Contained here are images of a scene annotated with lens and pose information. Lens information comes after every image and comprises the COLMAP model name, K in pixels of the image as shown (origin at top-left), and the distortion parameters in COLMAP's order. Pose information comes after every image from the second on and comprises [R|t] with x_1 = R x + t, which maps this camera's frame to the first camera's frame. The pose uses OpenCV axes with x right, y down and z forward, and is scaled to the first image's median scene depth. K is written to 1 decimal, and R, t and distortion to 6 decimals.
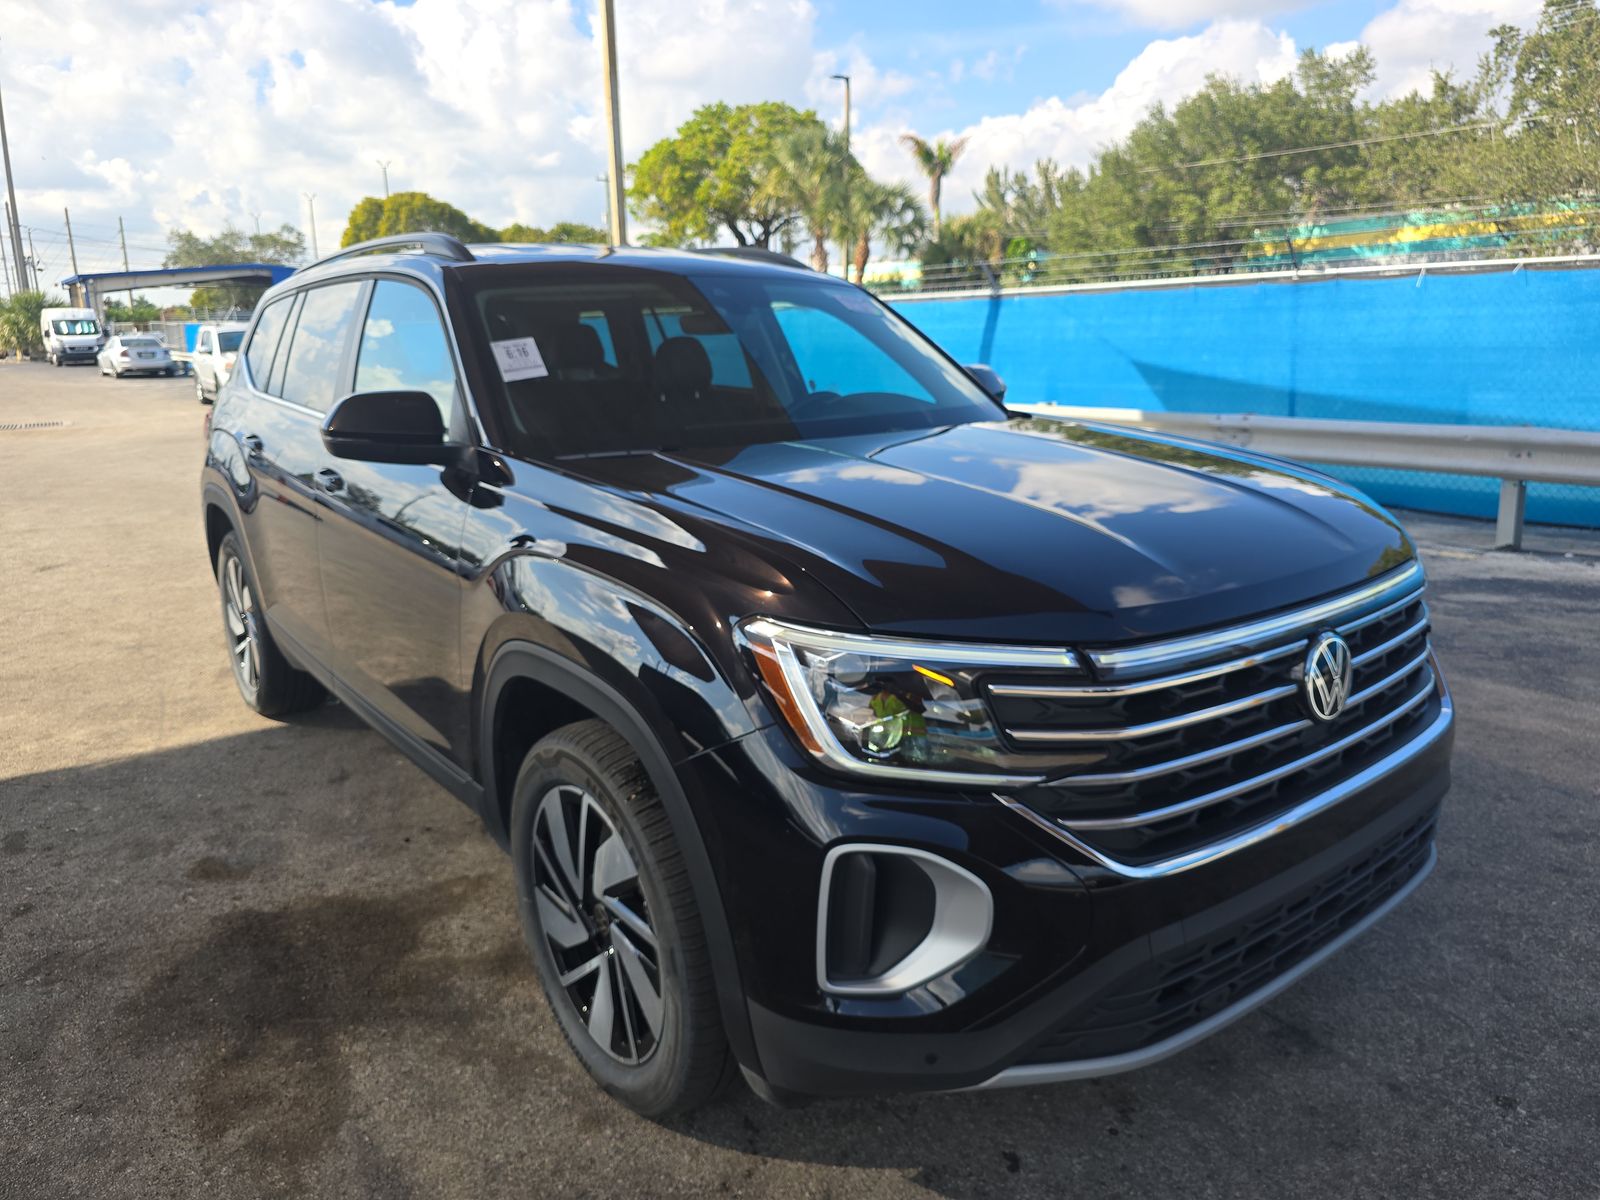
lens RADIAL K [[1121.8, 0, 795.7], [0, 1121.8, 596.2], [0, 0, 1]] dist [0.032060, -0.033247]
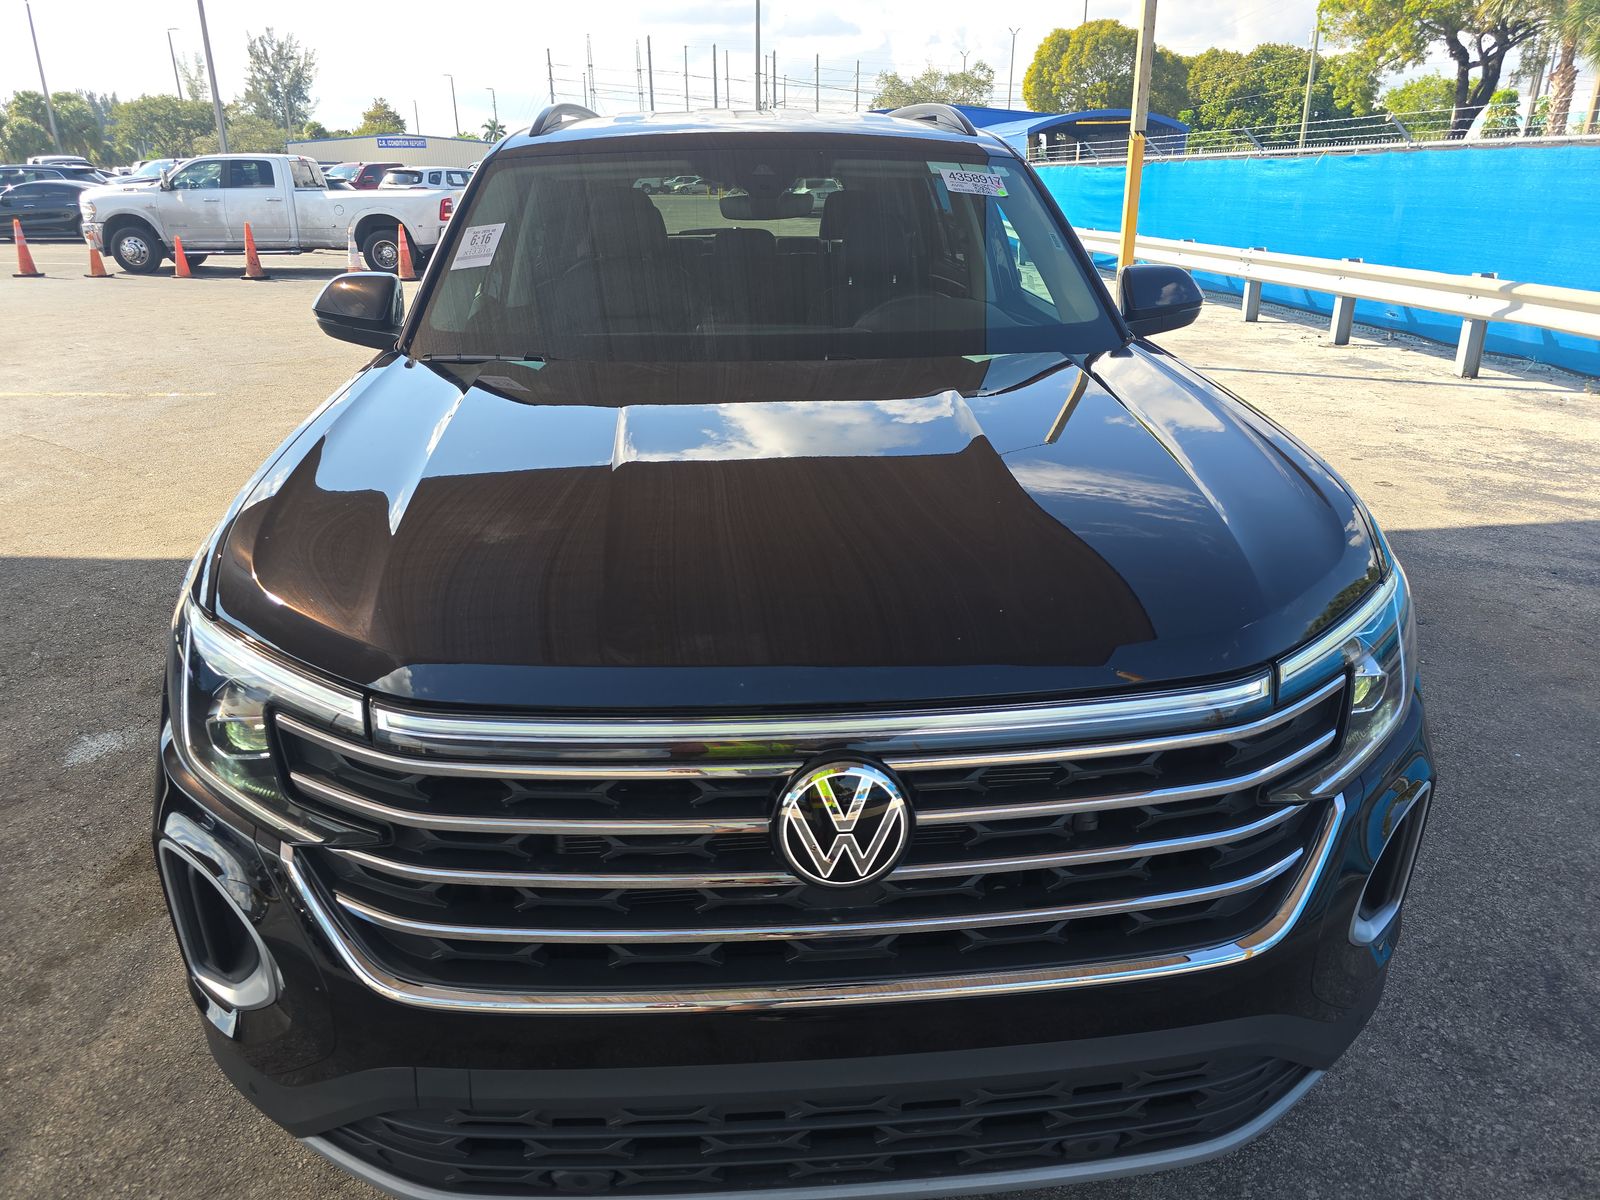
lens RADIAL K [[1121.8, 0, 795.7], [0, 1121.8, 596.2], [0, 0, 1]] dist [0.032060, -0.033247]
pose [[0.813407, 0.214837, -0.540569, 0.084998], [-0.141190, 0.974426, 0.174812, -0.018822], [0.564301, -0.065870, 0.822937, 0.049243]]
